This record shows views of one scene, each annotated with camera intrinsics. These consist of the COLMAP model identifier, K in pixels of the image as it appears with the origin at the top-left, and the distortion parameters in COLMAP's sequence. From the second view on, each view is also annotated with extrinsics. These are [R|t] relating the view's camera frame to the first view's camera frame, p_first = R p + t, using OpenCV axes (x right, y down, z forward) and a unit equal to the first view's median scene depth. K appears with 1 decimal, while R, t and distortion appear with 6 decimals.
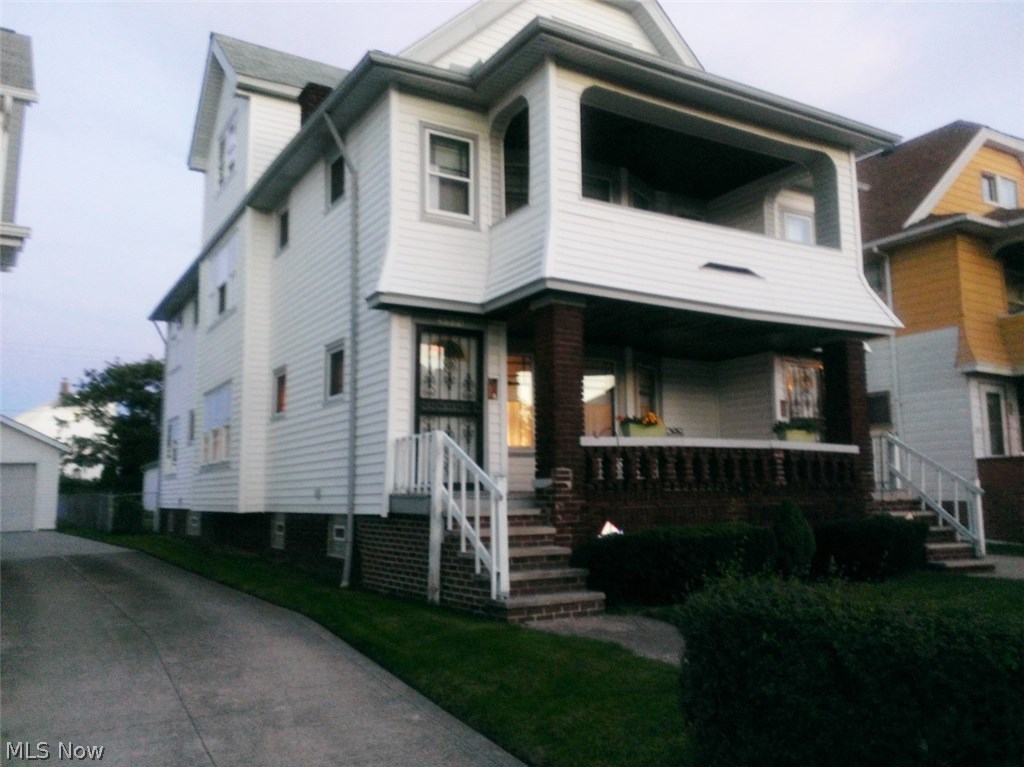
lens RADIAL K [[812.6, 0, 510.8], [0, 812.6, 385.9], [0, 0, 1]] dist [0.046003, -0.017927]
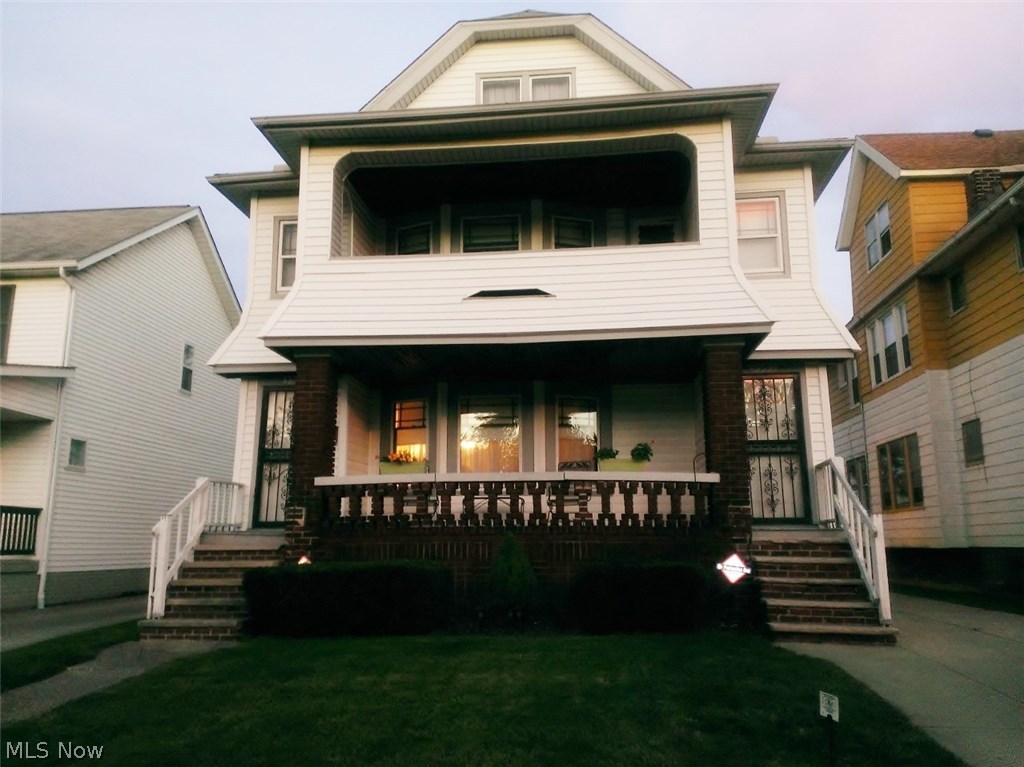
lens RADIAL K [[812.6, 0, 509.4], [0, 812.6, 381.2], [0, 0, 1]] dist [0.046003, -0.017927]
pose [[0.800141, -0.104092, -0.590711, 0.923257], [0.069029, 0.994264, -0.081700, 0.040582], [0.595827, 0.024595, 0.802736, 0.272562]]
